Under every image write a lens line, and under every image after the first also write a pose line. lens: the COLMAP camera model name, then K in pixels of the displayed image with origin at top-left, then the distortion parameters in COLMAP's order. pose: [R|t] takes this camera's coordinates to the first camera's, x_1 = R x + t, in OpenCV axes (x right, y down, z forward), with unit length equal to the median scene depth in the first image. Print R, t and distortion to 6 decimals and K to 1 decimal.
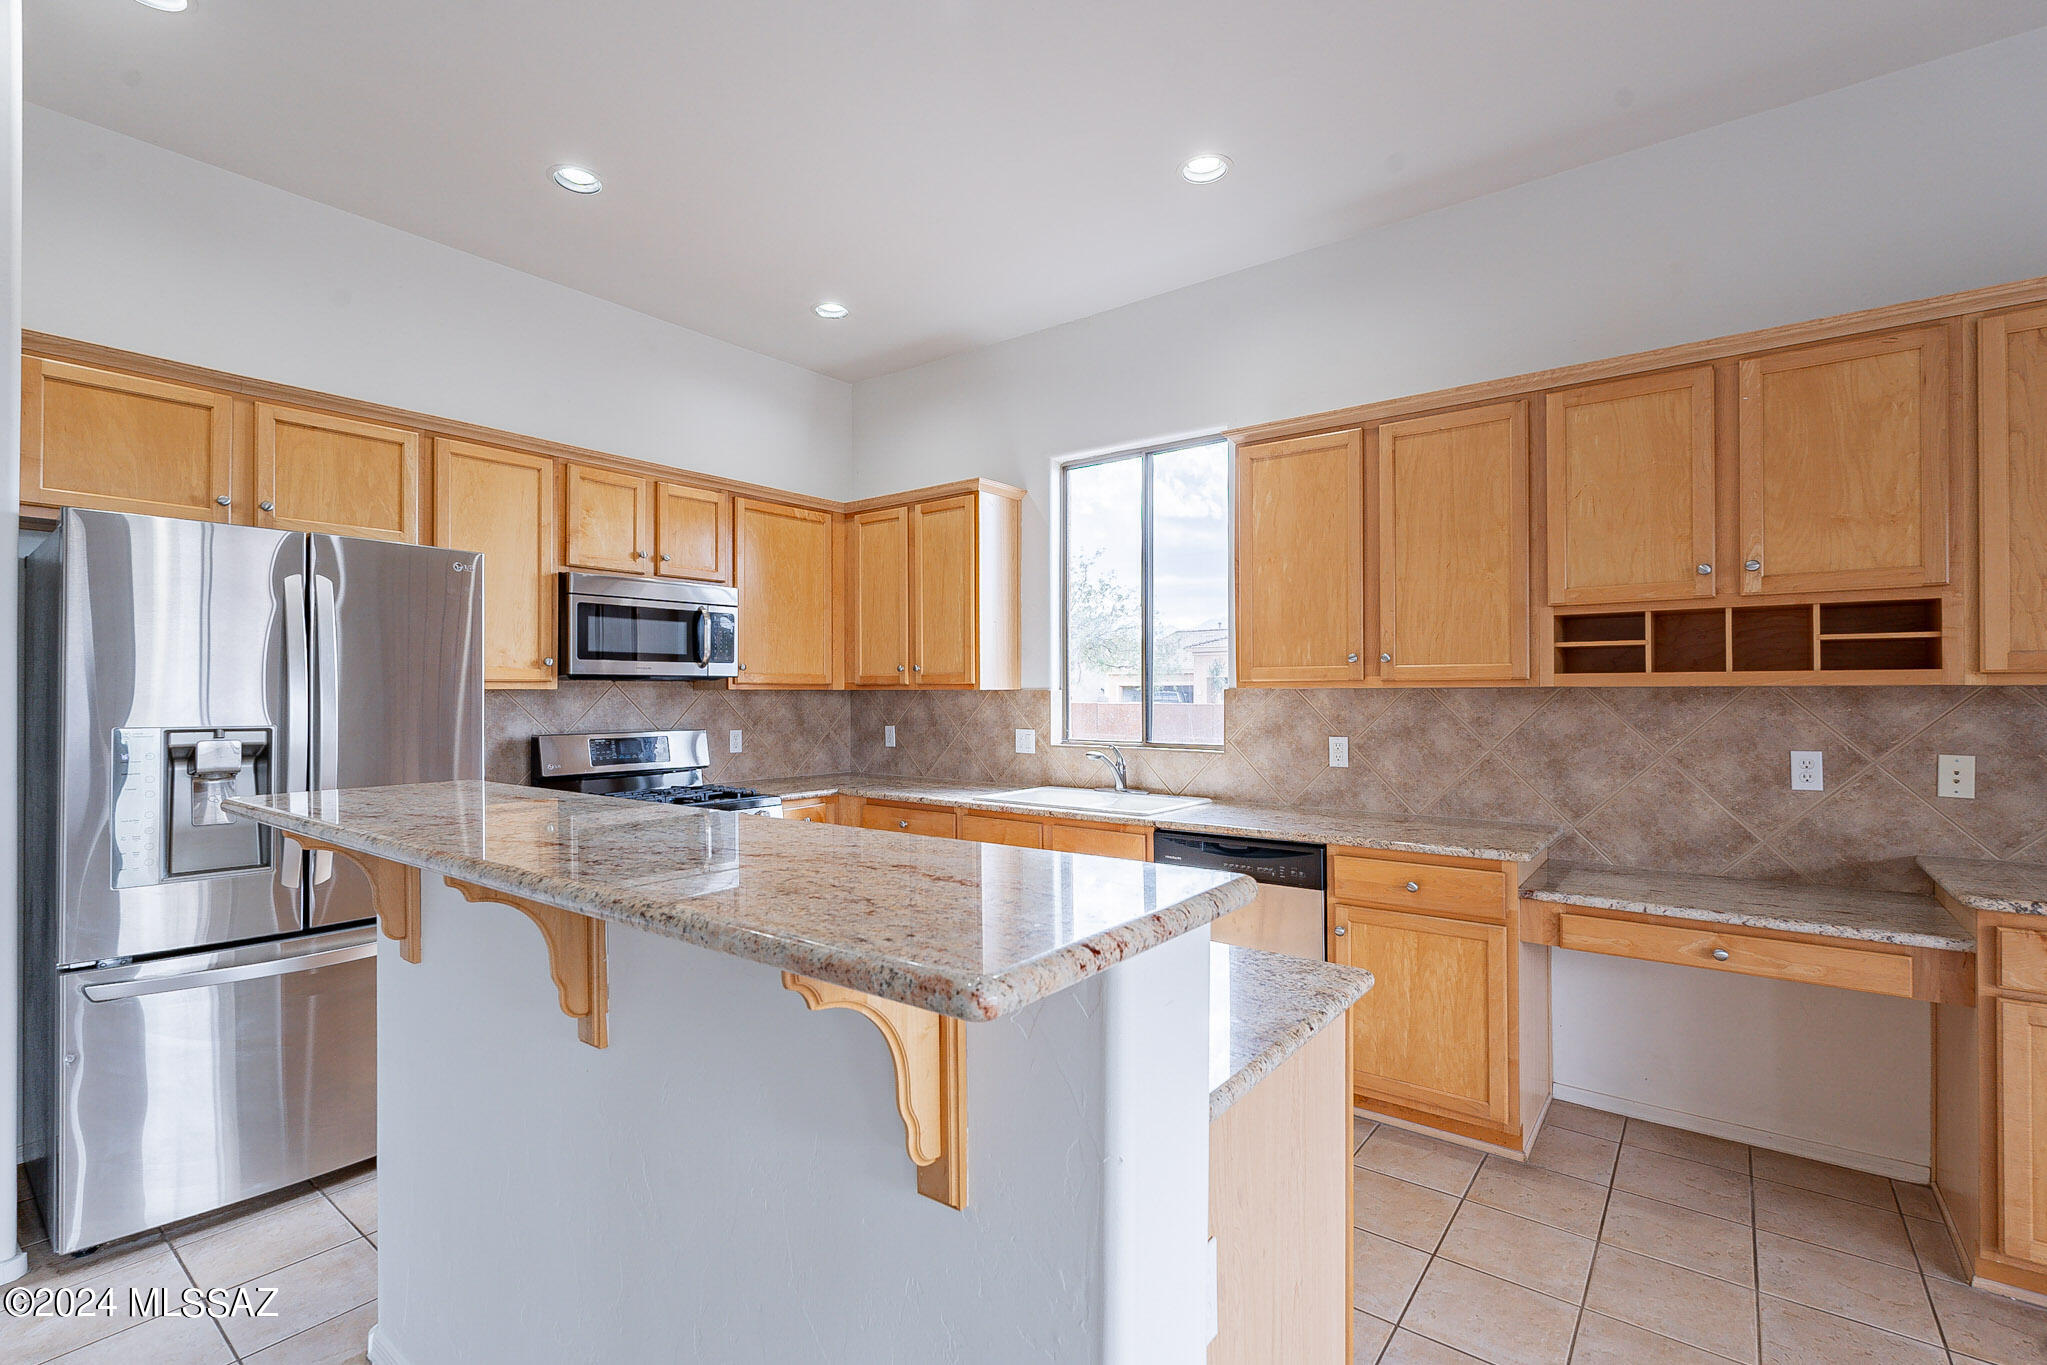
lens RADIAL K [[917.2, 0, 1023.5], [0, 917.2, 682.5], [0, 0, 1]] dist [-0.001133, -0.000889]
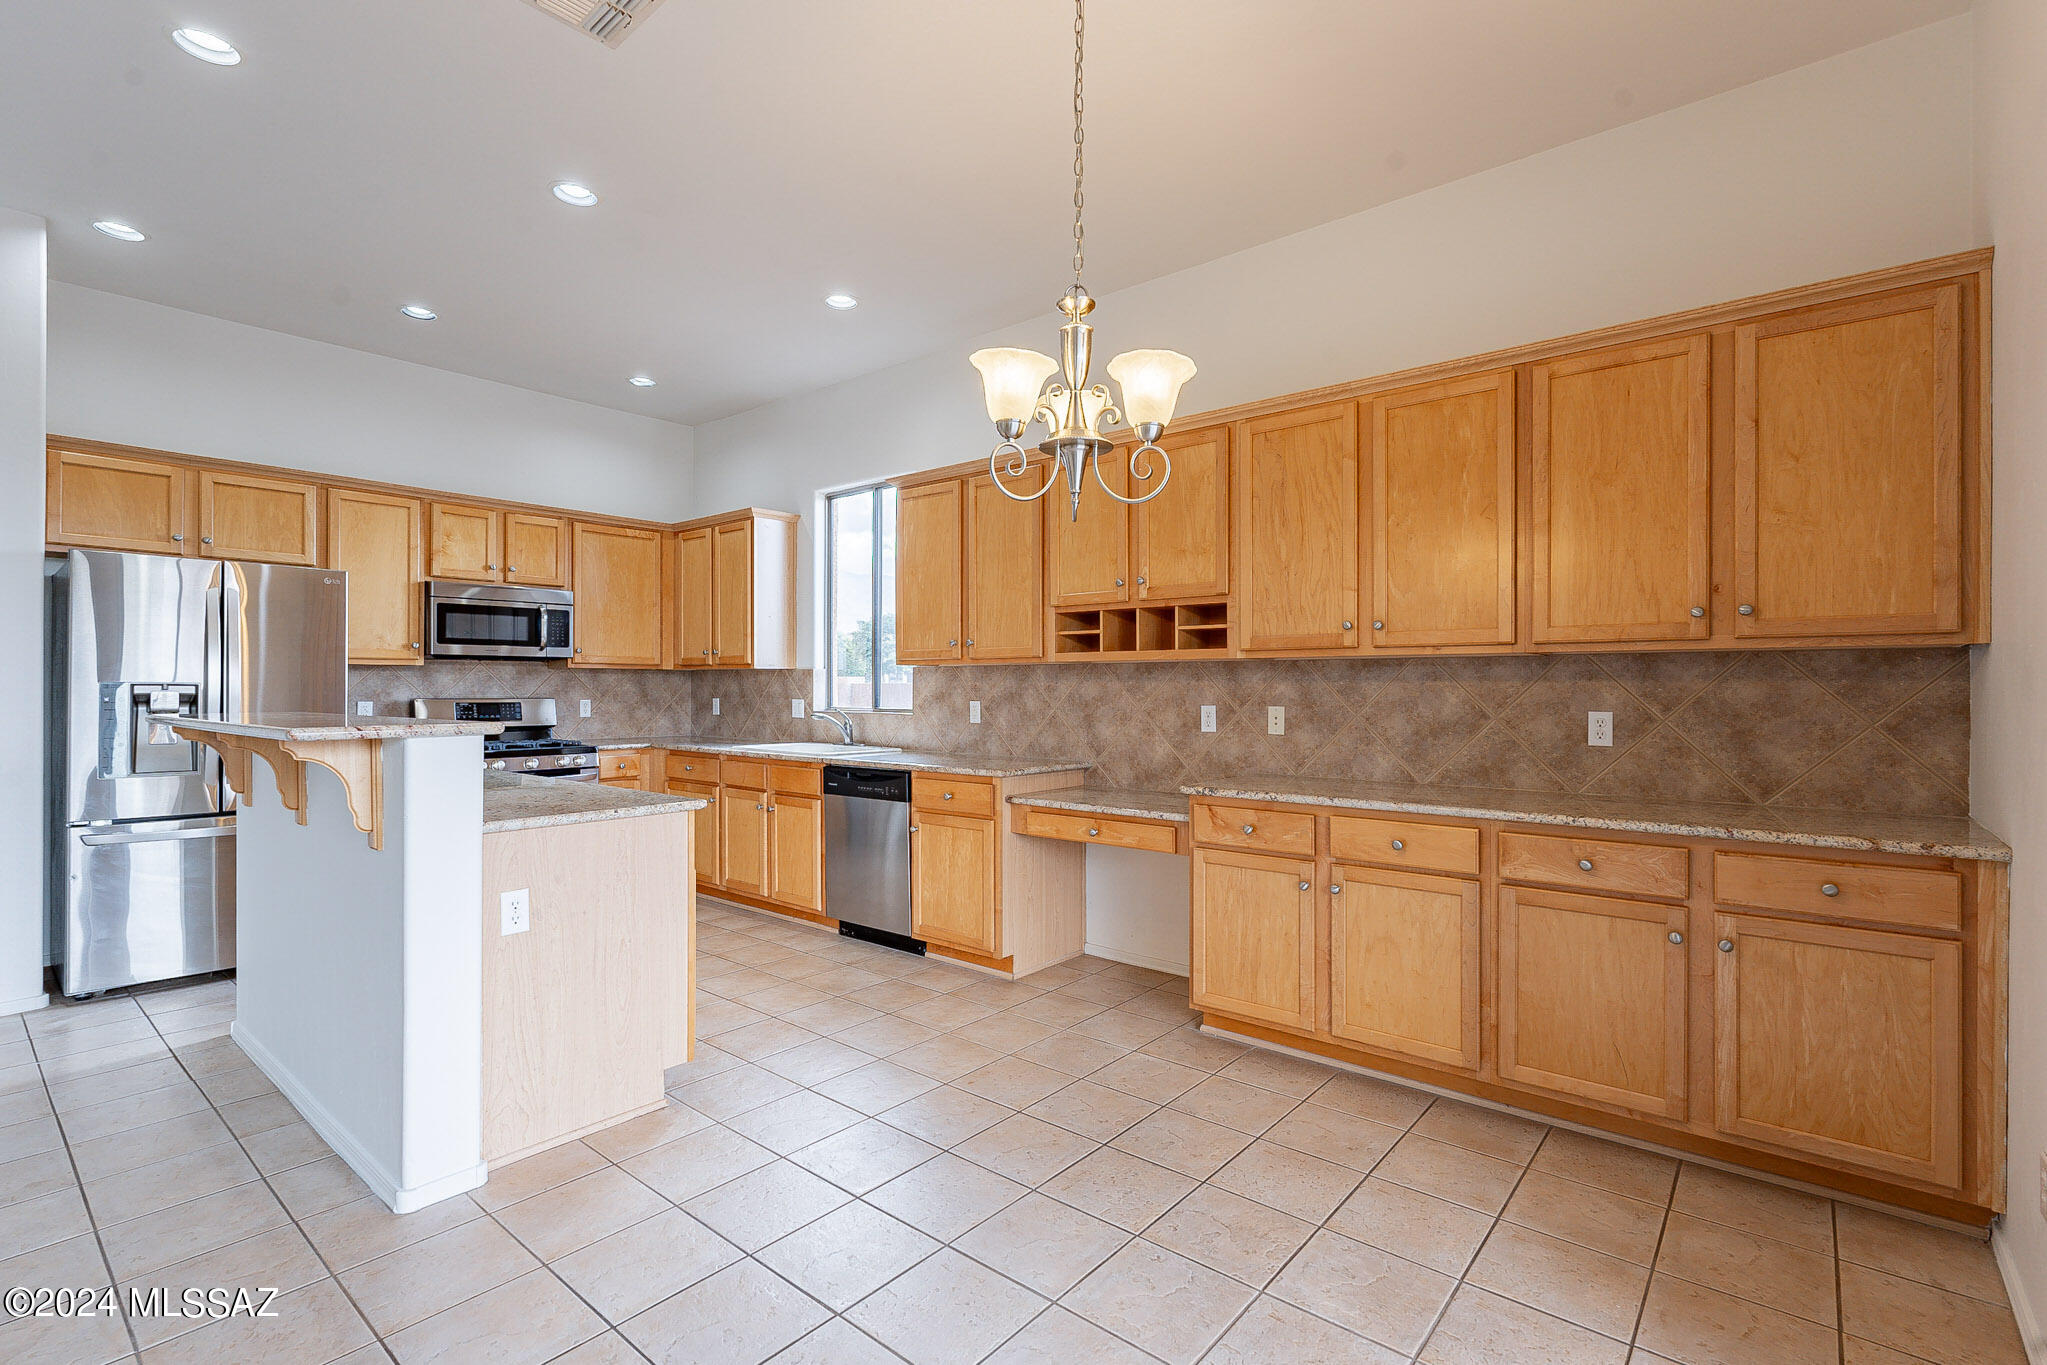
lens RADIAL K [[944.5, 0, 1023.5], [0, 944.5, 682.5], [0, 0, 1]] dist [-0.000384, 0.000476]
pose [[0.998975, 0.003081, -0.045150, 0.476089], [-0.002788, 0.999975, 0.006561, 0.021996], [0.045169, -0.006429, 0.998959, -0.399610]]
